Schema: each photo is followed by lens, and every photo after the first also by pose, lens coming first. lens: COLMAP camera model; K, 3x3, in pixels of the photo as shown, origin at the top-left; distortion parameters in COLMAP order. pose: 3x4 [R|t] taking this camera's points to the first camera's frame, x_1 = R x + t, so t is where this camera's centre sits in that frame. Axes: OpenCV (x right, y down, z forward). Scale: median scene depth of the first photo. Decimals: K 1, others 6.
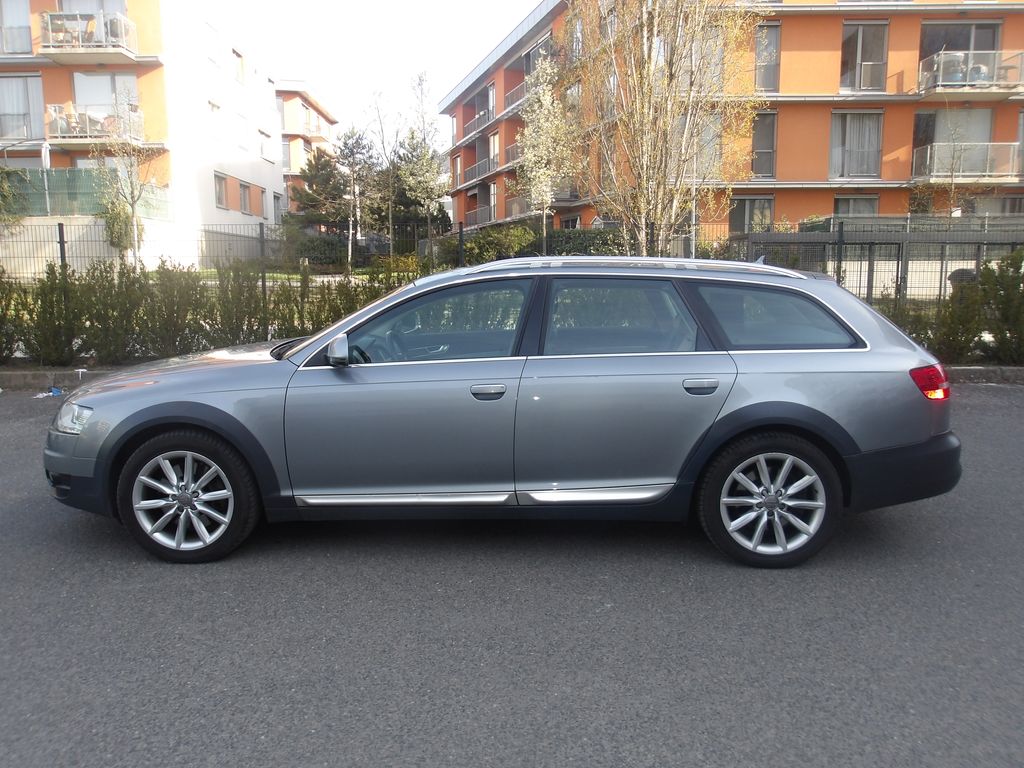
lens RADIAL K [[877.9, 0, 508.2], [0, 877.9, 382.1], [0, 0, 1]] dist [-0.028514, 0.066220]
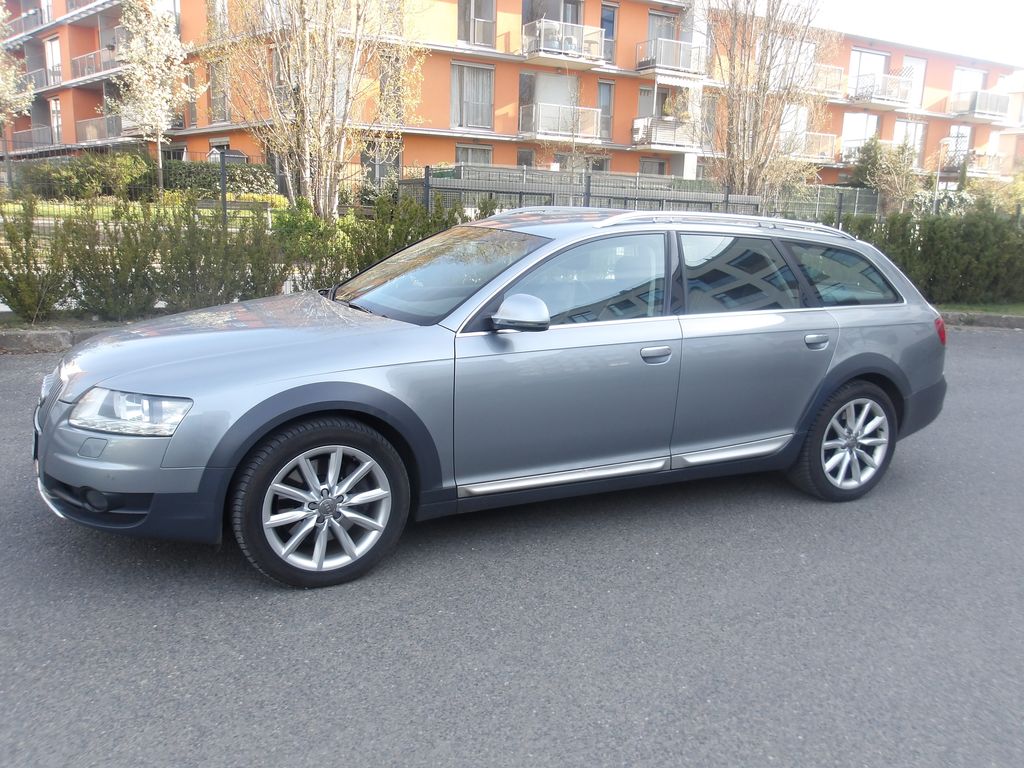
lens RADIAL K [[877.9, 0, 508.2], [0, 877.9, 382.1], [0, 0, 1]] dist [-0.028514, 0.066220]
pose [[0.875438, -0.057187, 0.479935, -0.097583], [0.024895, 0.996993, 0.073386, -0.005040], [-0.482689, -0.052296, 0.874229, 0.039342]]
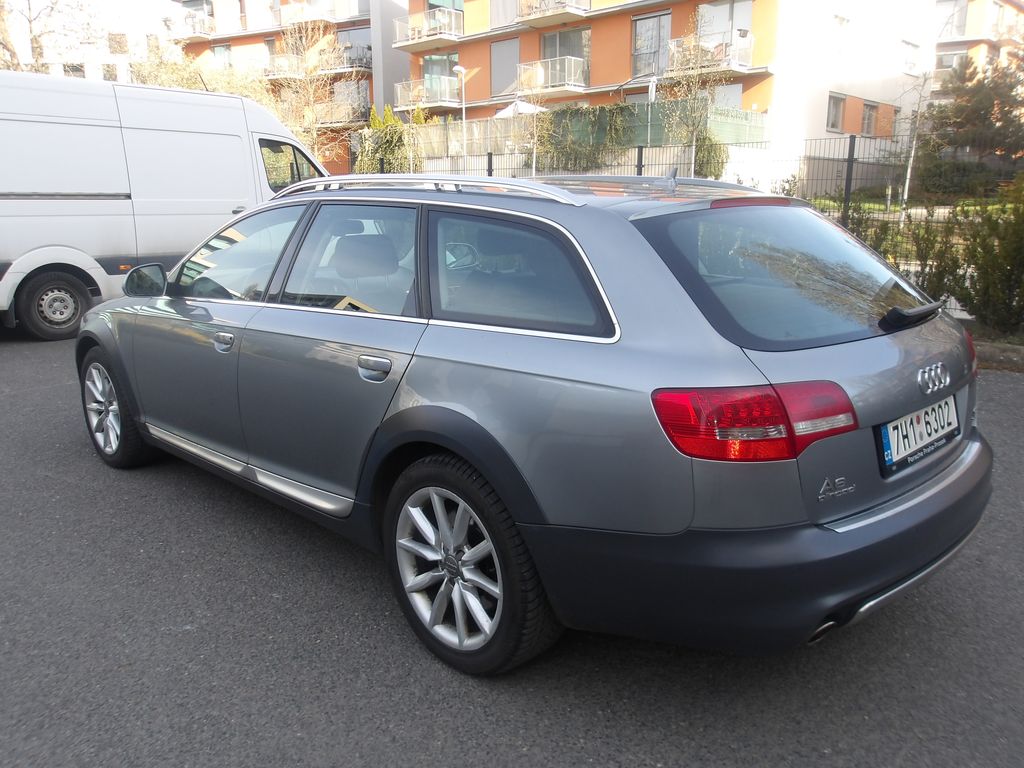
lens RADIAL K [[877.9, 0, 508.2], [0, 877.9, 382.1], [0, 0, 1]] dist [-0.028514, 0.066220]
pose [[0.721172, 0.146779, -0.677028, 0.118428], [-0.093416, 0.988975, 0.114902, -0.011076], [0.686428, -0.019619, 0.726933, 0.092138]]
